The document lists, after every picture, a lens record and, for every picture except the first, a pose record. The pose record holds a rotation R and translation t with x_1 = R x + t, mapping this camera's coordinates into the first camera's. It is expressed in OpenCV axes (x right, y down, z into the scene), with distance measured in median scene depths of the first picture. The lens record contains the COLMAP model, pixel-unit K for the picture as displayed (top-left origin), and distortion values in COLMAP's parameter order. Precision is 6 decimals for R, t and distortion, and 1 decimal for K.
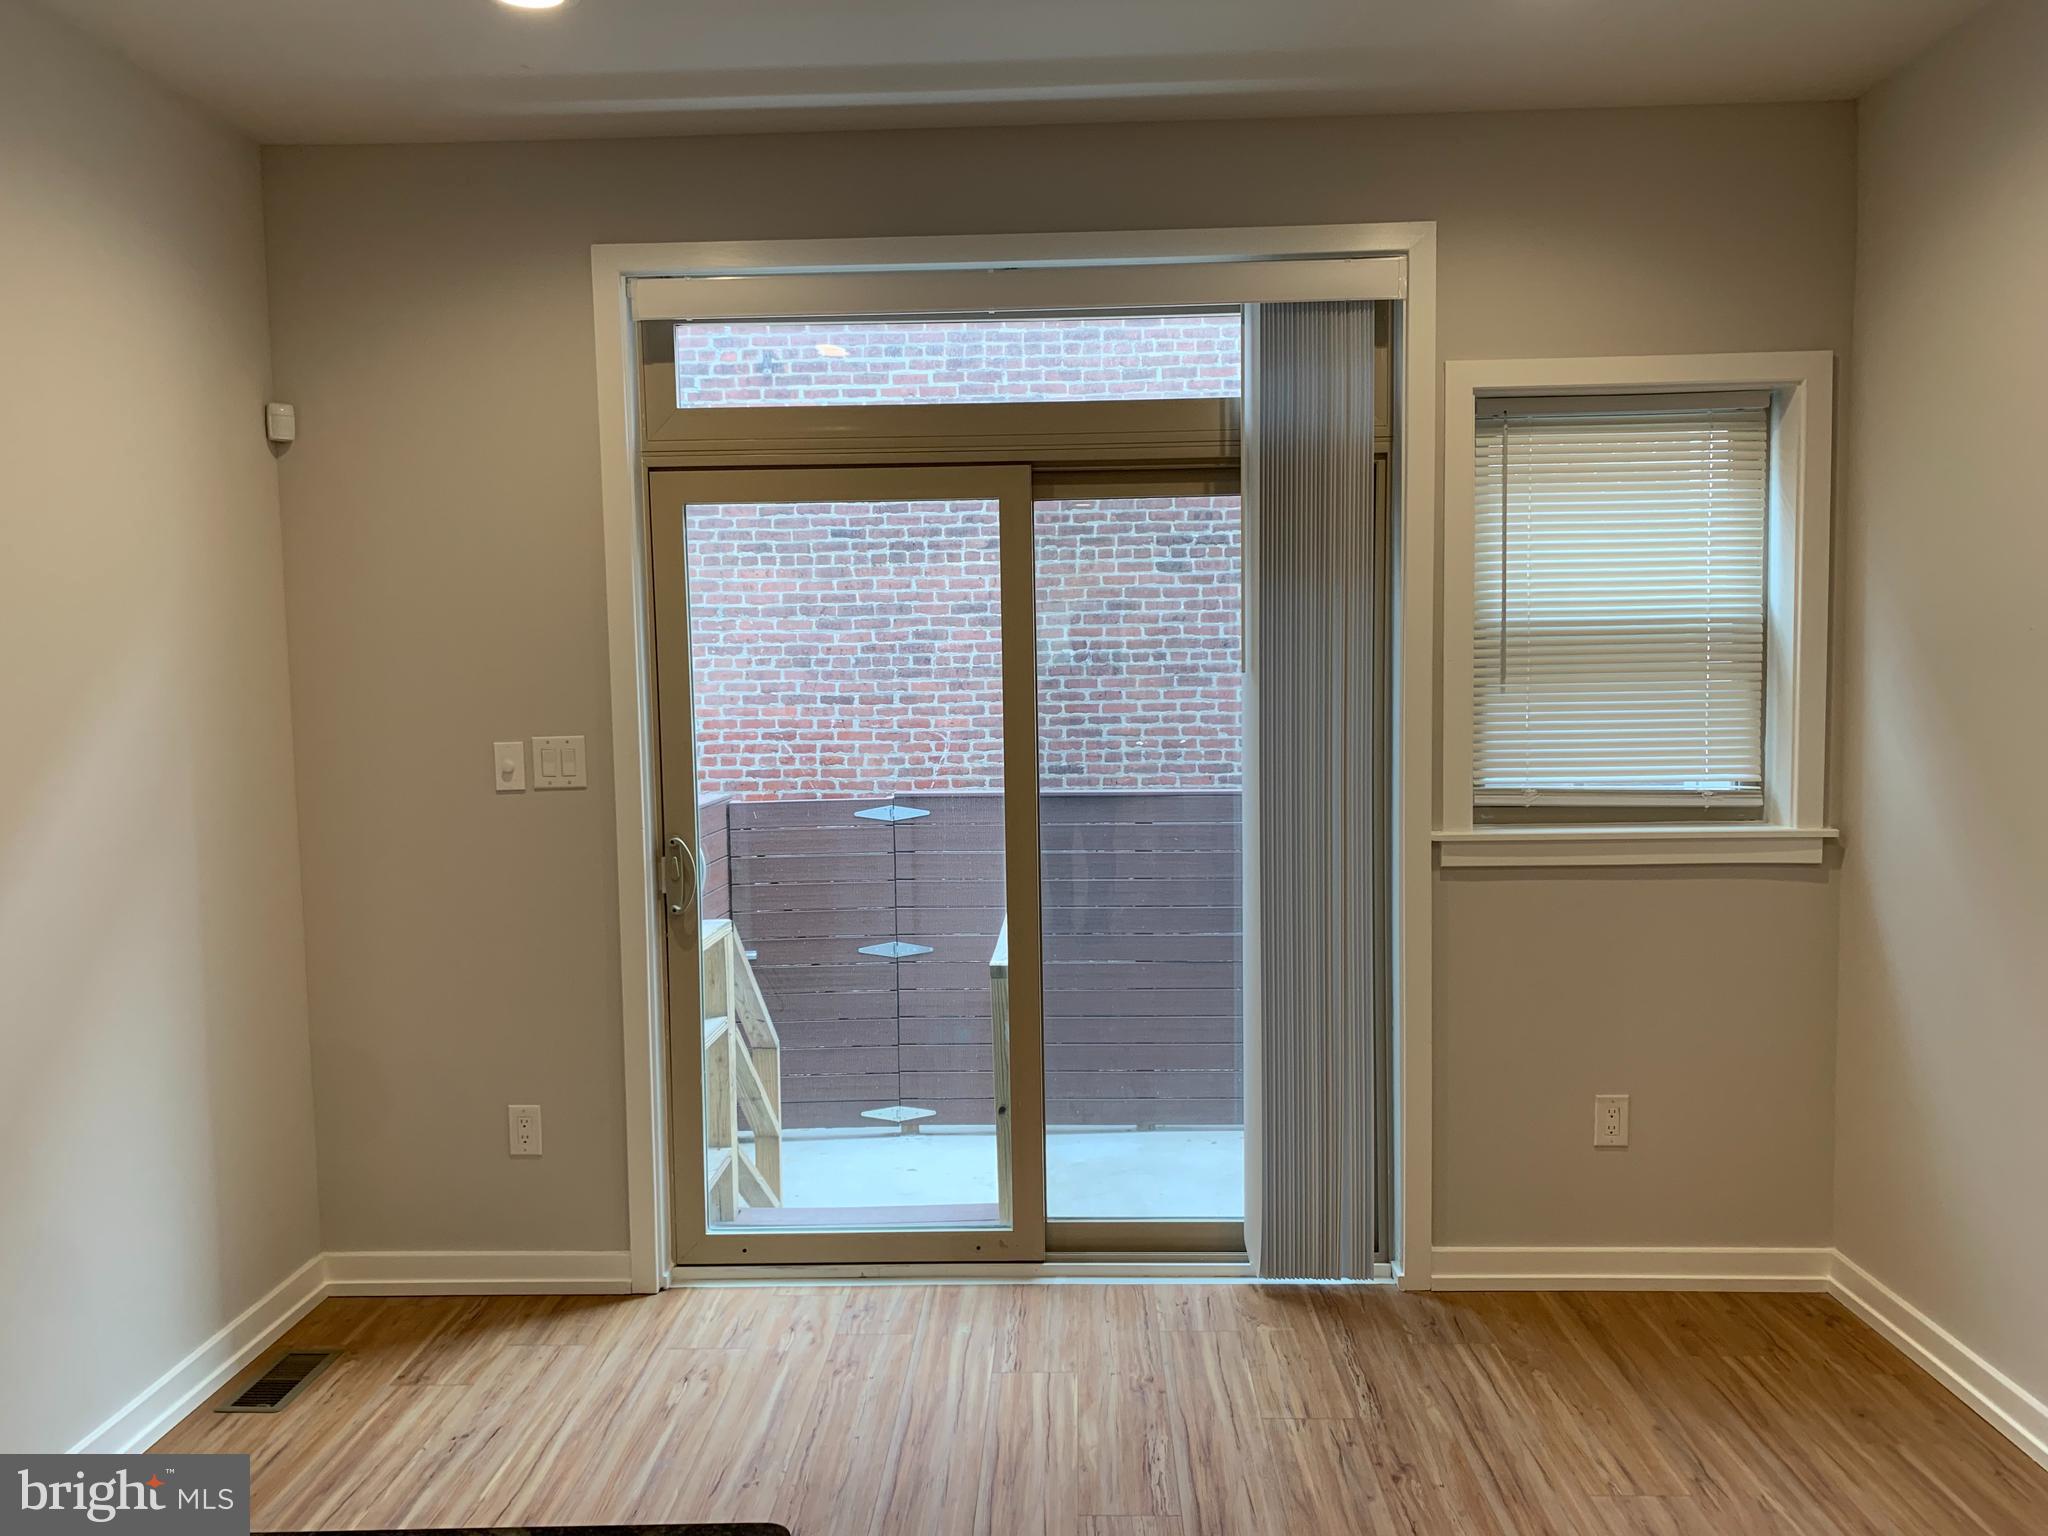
lens RADIAL K [[1576.0, 0, 1030.4], [0, 1576.0, 794.6], [0, 0, 1]] dist [0.081062, -0.096487]
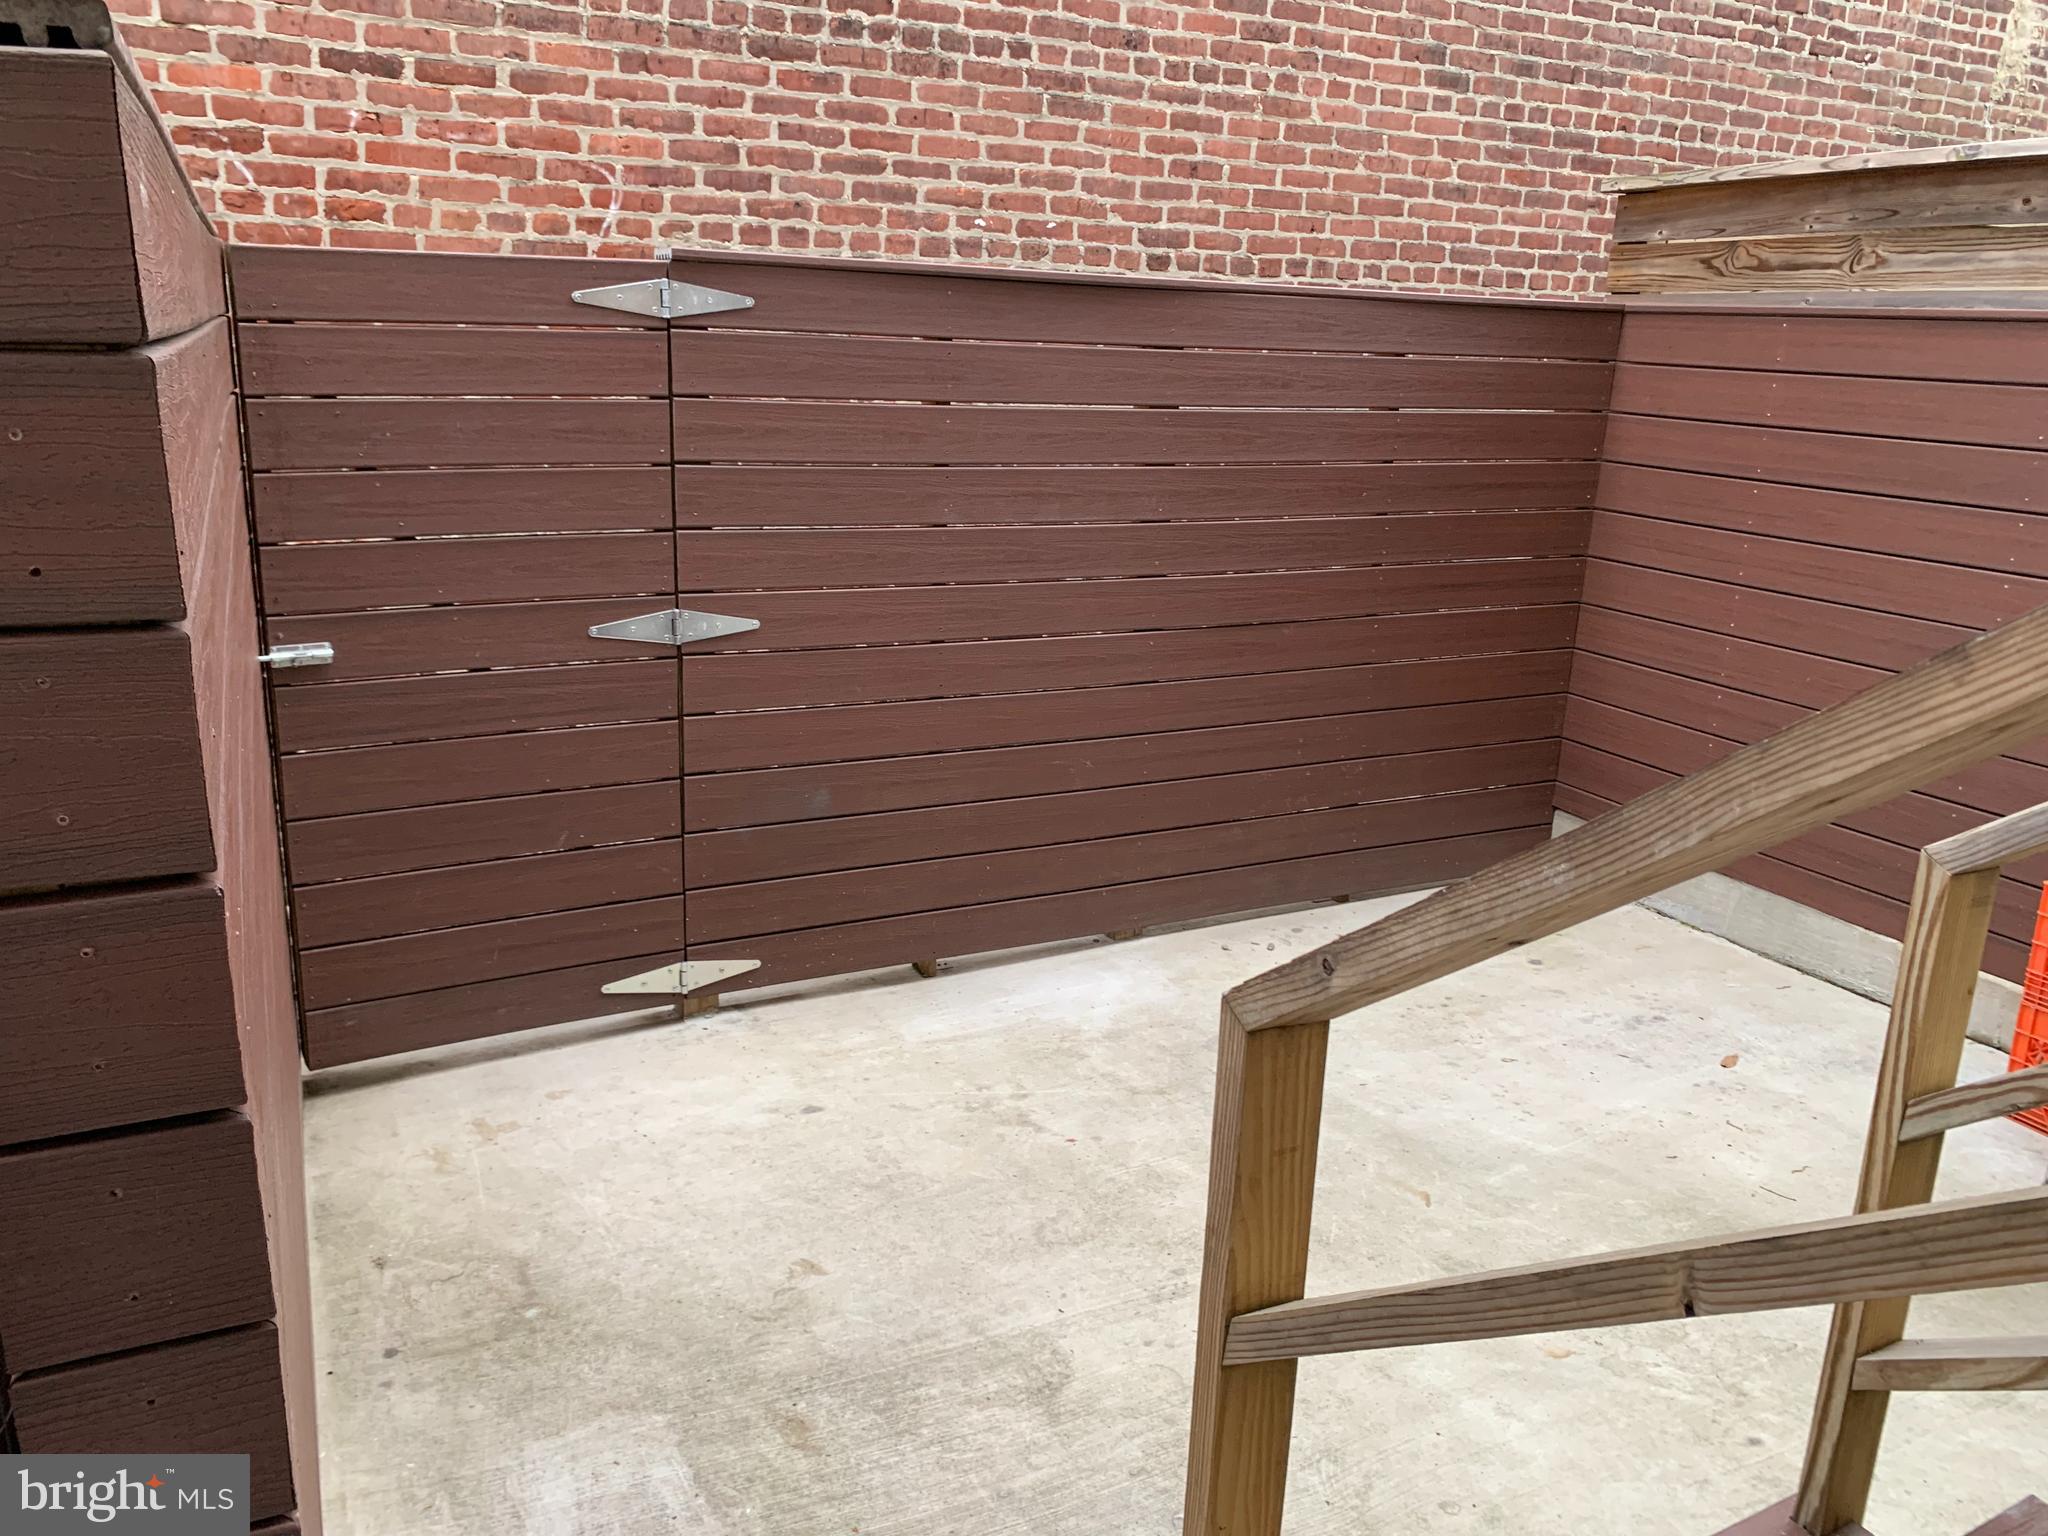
lens RADIAL K [[1558.9, 0, 1024.7], [0, 1558.9, 775.5], [0, 0, 1]] dist [0.041000, -0.034004]
pose [[0.886192, -0.084318, 0.455582, -0.176435], [-0.011188, 0.979120, 0.202975, 0.043371], [-0.463184, -0.184971, 0.866745, 0.500664]]
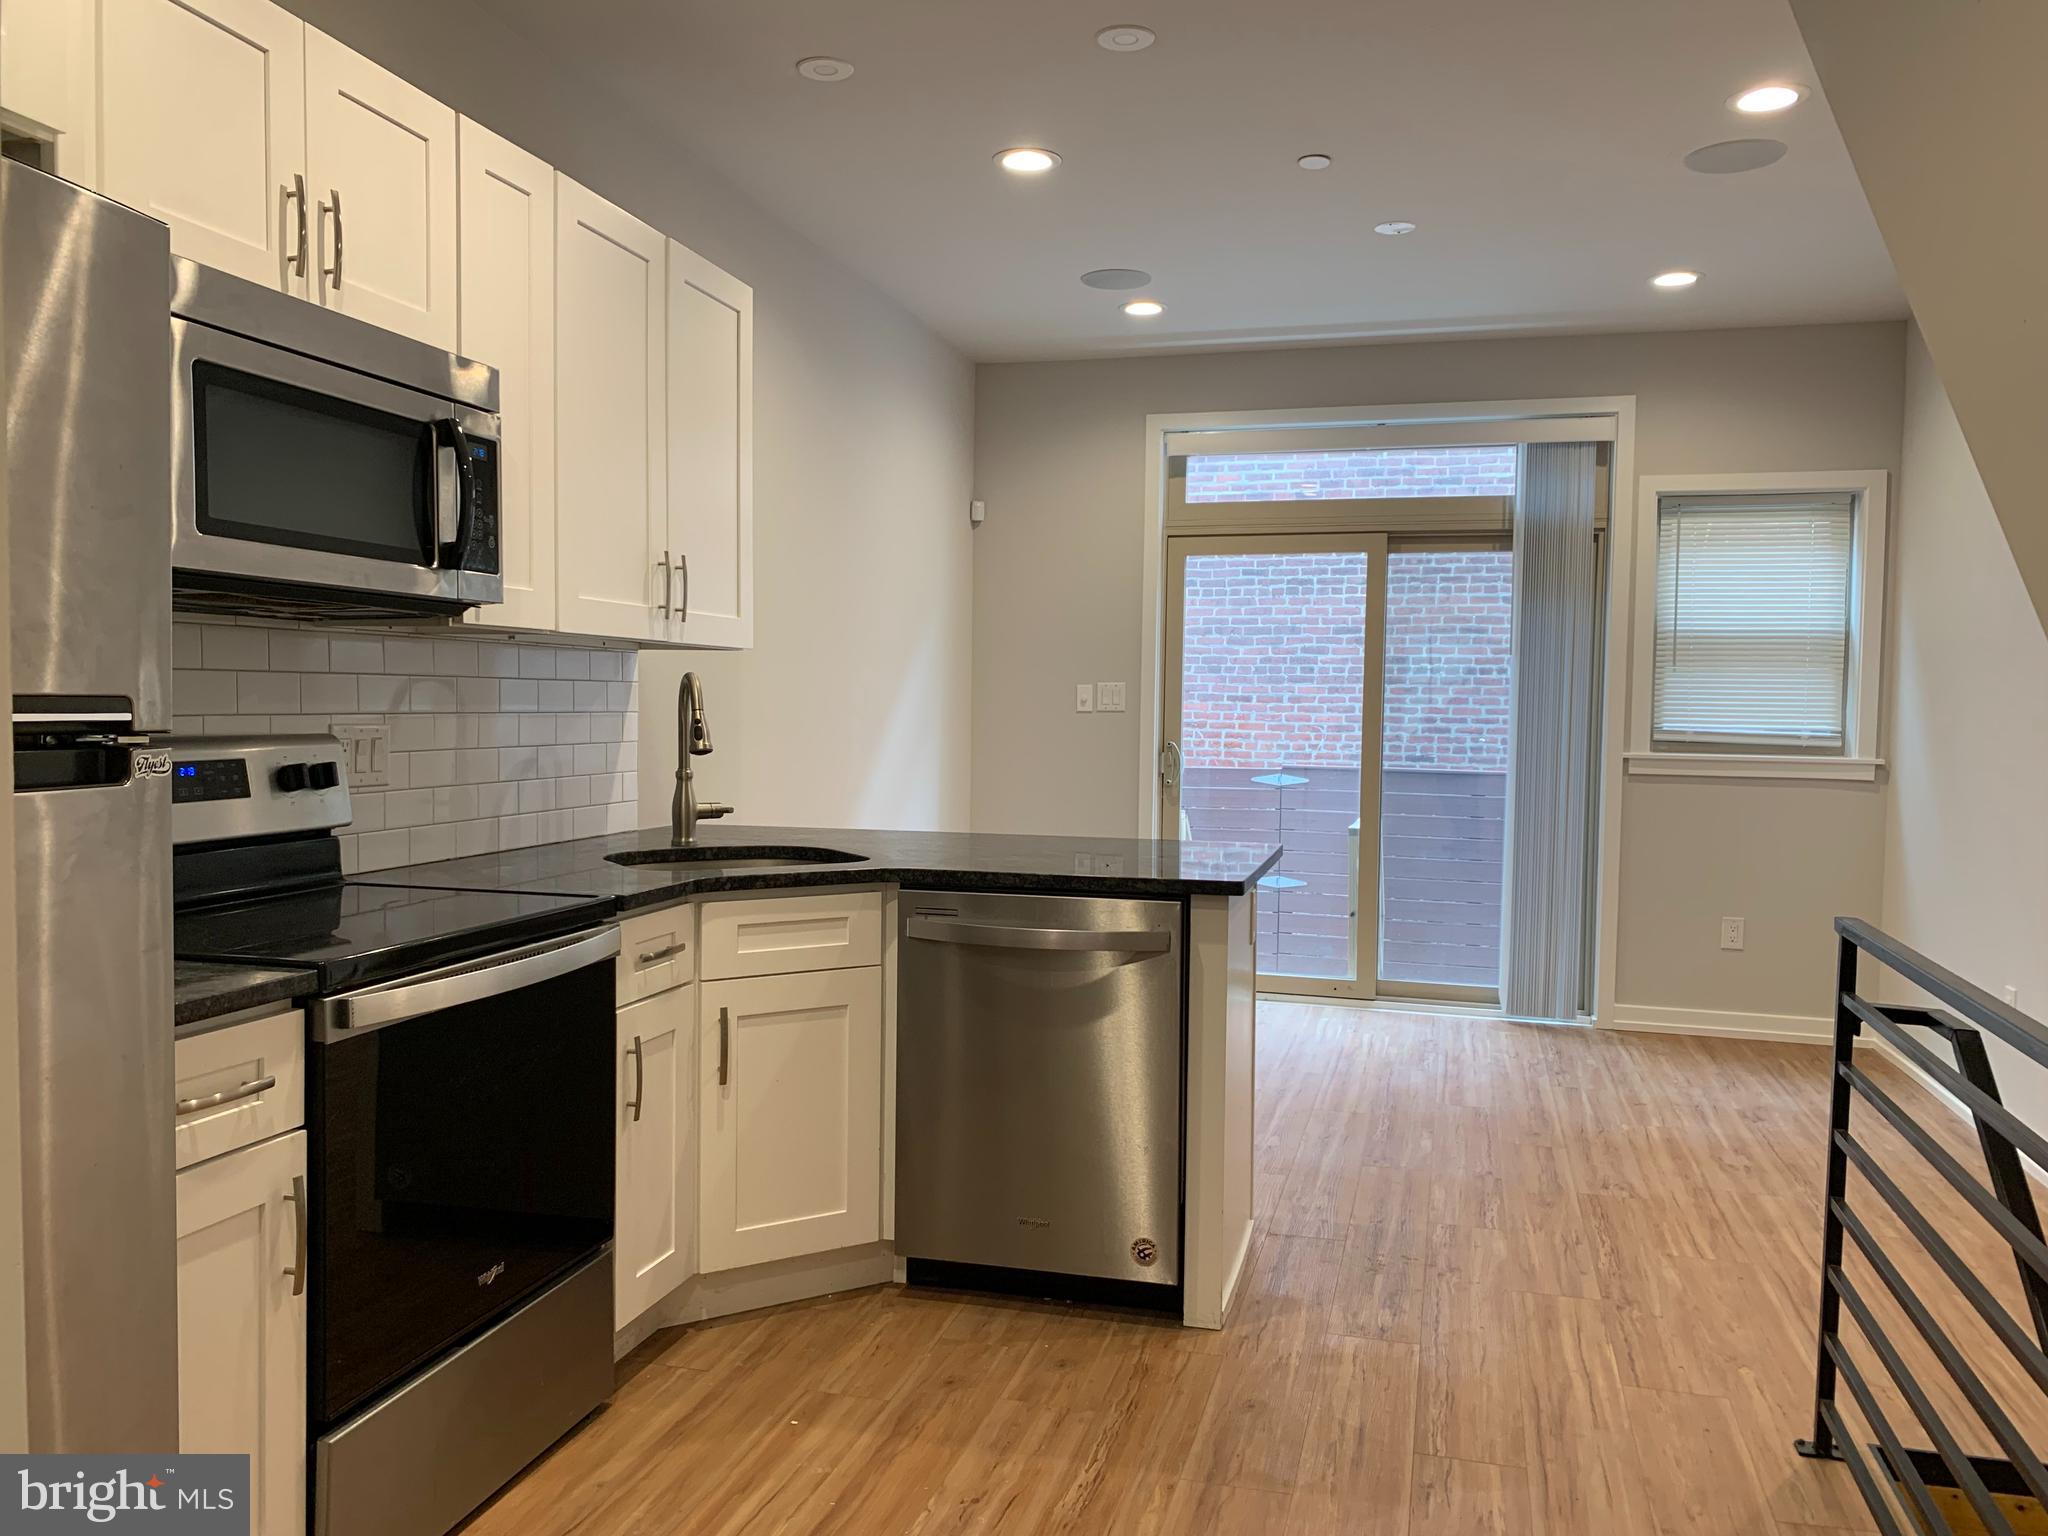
lens RADIAL K [[1558.9, 0, 1024.7], [0, 1558.9, 775.5], [0, 0, 1]] dist [0.041000, -0.034004]
pose [[0.970899, 0.043205, -0.235559, 0.011800], [-0.051302, 0.998281, -0.028349, 0.049721], [0.233930, 0.039609, 0.971446, -0.296795]]
